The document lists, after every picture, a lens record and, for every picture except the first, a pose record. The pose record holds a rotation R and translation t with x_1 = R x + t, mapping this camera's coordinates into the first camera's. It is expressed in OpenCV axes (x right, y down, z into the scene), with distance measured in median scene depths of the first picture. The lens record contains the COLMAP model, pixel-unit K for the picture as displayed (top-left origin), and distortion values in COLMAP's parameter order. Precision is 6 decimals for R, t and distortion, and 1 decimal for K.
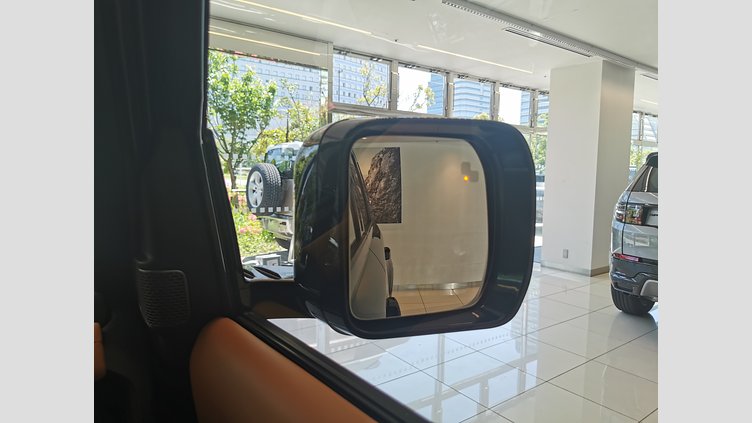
lens RADIAL K [[441.3, 0, 377.6], [0, 441.3, 212.8], [0, 0, 1]] dist [0.000966, -0.000774]
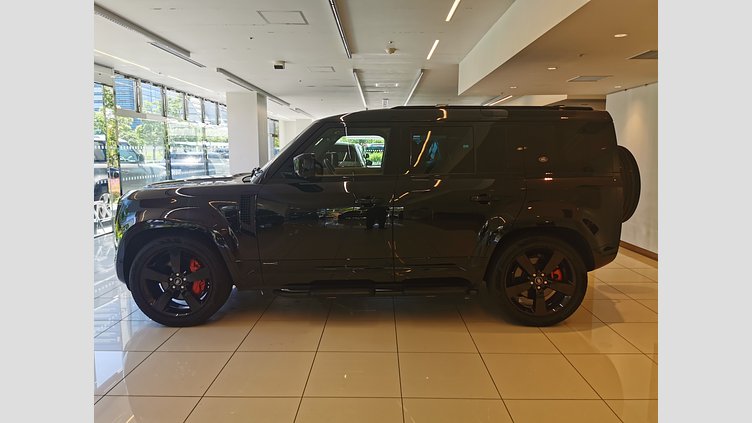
lens RADIAL K [[624.3, 0, 376.0], [0, 624.3, 211.5], [0, 0, 1]] dist [-0.000562, -0.001135]
pose [[0.603819, -0.099824, 0.790847, -1.248458], [0.096543, 0.993982, 0.051753, 0.076434], [-0.791254, 0.045101, 0.609822, -0.958655]]
